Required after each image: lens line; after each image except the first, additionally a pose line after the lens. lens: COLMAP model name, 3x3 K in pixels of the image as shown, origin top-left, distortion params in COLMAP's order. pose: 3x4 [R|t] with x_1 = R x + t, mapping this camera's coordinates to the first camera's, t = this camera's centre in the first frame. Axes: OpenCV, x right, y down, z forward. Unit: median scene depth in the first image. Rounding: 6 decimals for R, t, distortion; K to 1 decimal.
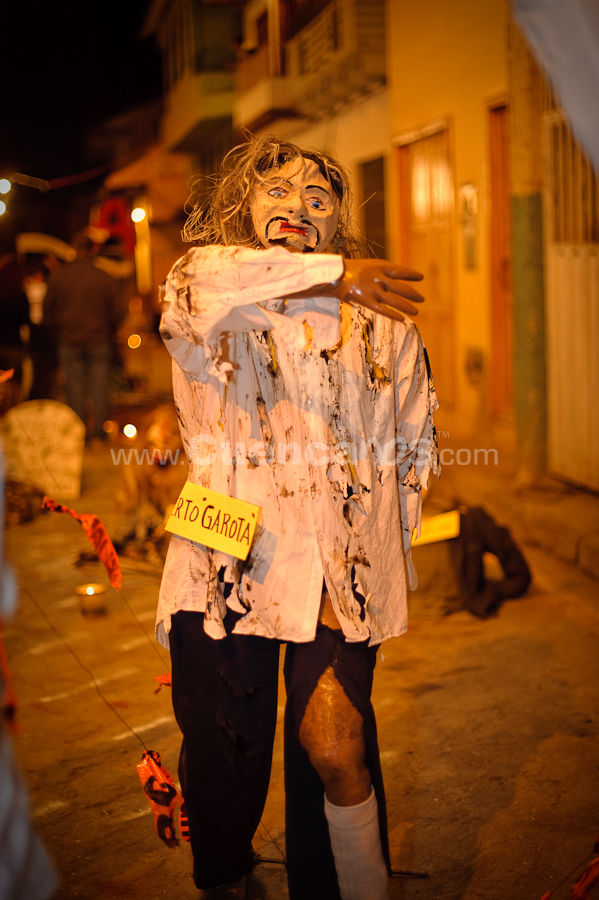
lens RADIAL K [[1257.7, 0, 319.4], [0, 1257.7, 445.6], [0, 0, 1]] dist [-0.167204, 0.139035]
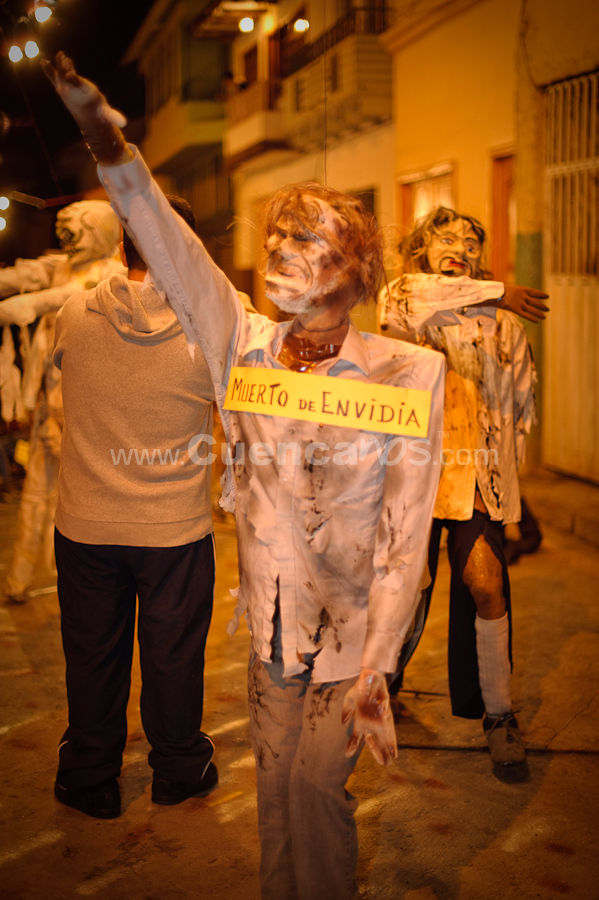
lens RADIAL K [[1257.7, 0, 319.4], [0, 1257.7, 445.6], [0, 0, 1]] dist [-0.167204, 0.139035]
pose [[0.998666, 0.022588, 0.046427, -0.259219], [-0.021789, 0.999607, -0.017655, 0.087948], [-0.046808, 0.016620, 0.998766, -0.569017]]
